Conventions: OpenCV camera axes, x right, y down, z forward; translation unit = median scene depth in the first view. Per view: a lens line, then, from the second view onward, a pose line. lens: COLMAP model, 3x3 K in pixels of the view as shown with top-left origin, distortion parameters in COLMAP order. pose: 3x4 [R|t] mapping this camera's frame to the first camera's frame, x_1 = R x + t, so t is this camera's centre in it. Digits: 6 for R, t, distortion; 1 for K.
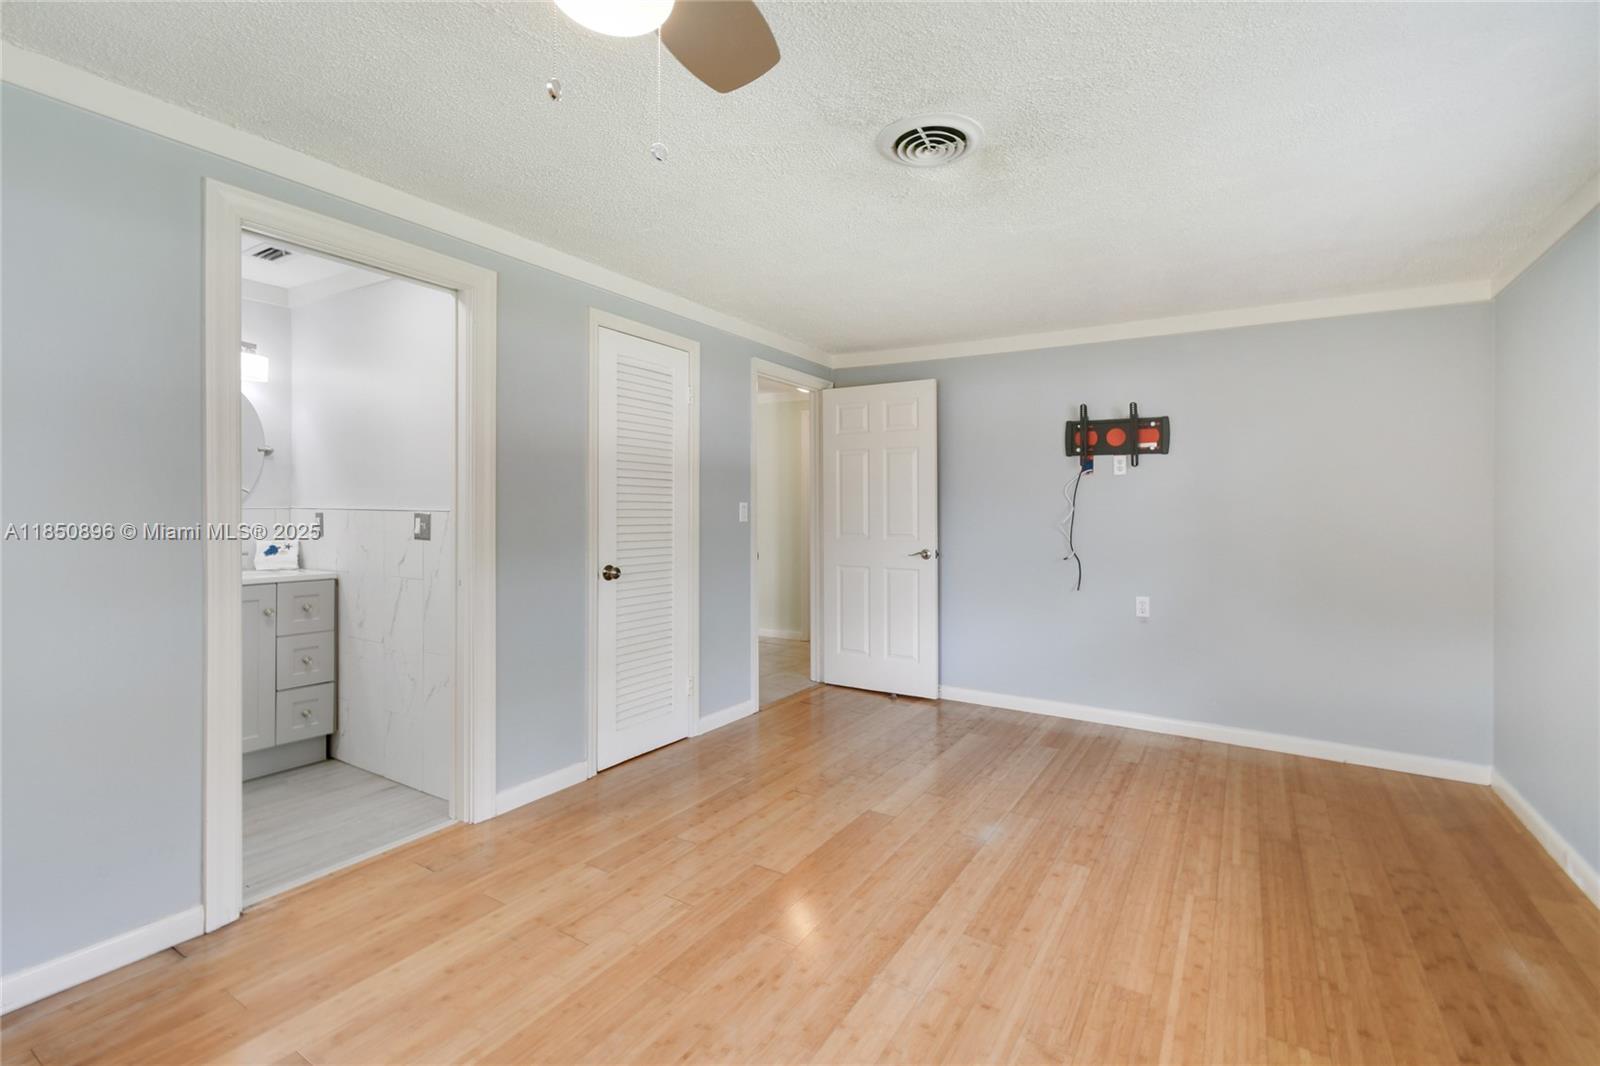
lens RADIAL K [[705.3, 0, 797.9], [0, 705.3, 531.8], [0, 0, 1]] dist [0.001071, 0.000611]
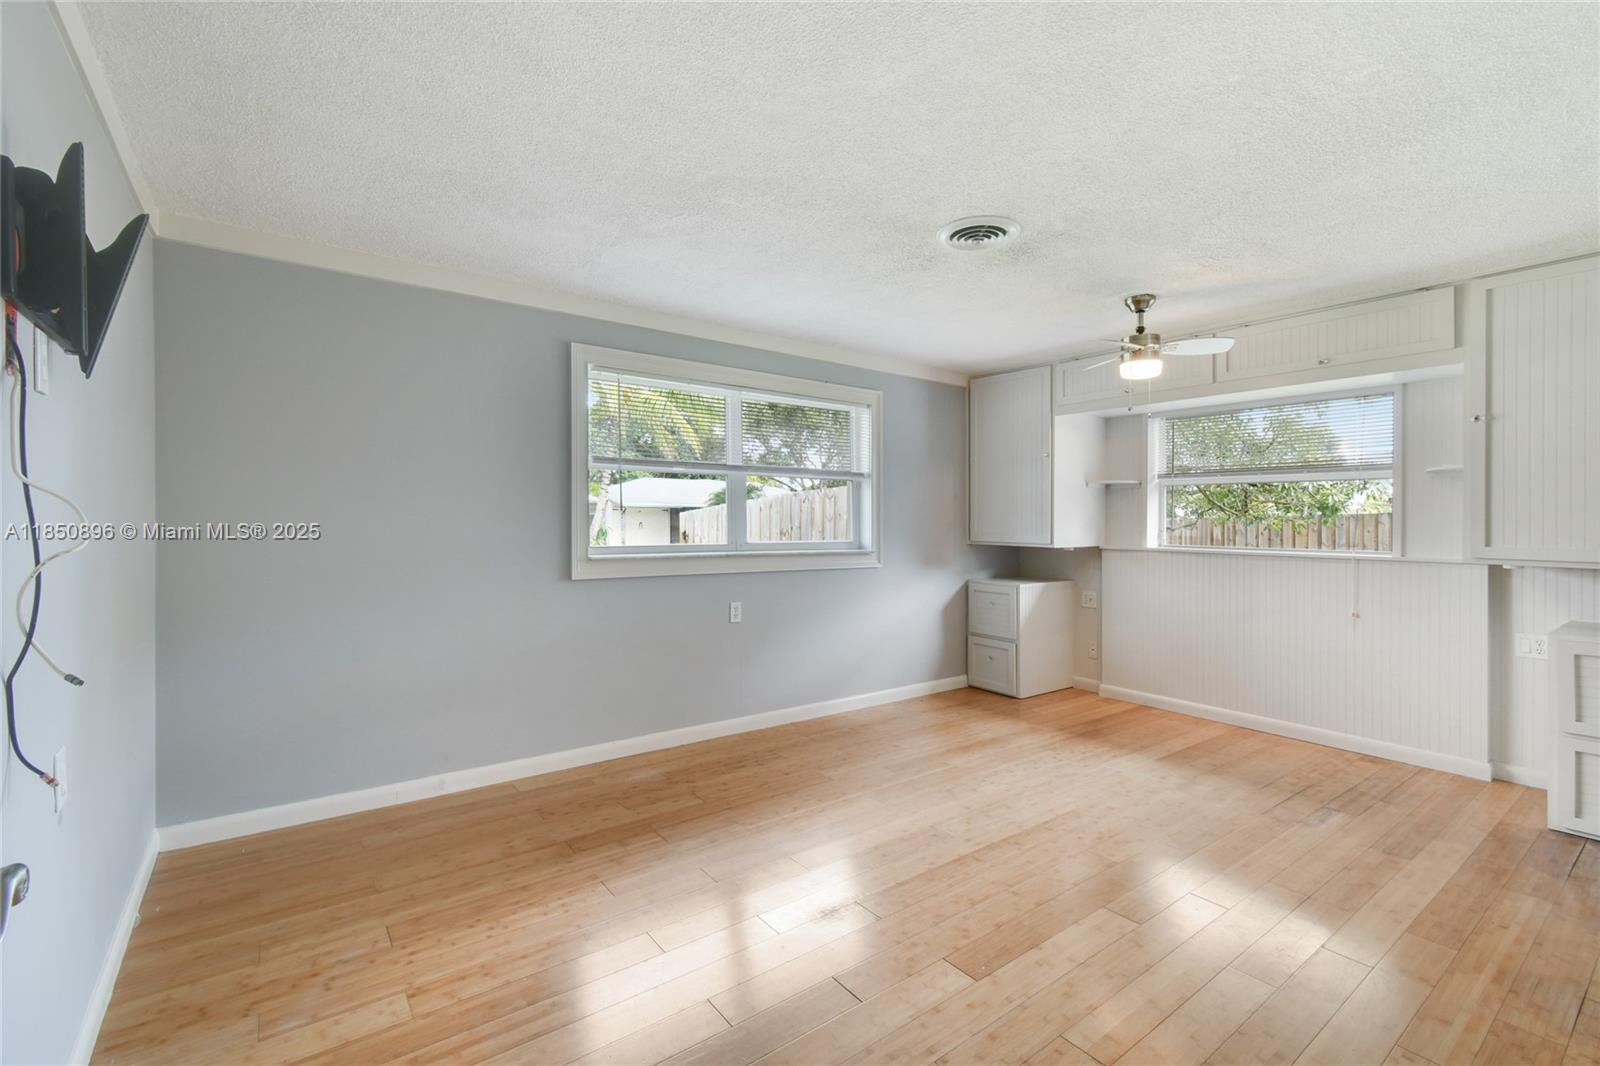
lens RADIAL K [[705.3, 0, 797.9], [0, 705.3, 531.8], [0, 0, 1]] dist [0.001071, 0.000611]
pose [[-0.932914, -0.026063, 0.359154, 0.039432], [-0.008313, 0.998670, 0.050878, -0.075053], [-0.360003, 0.044479, -0.931890, 2.163037]]
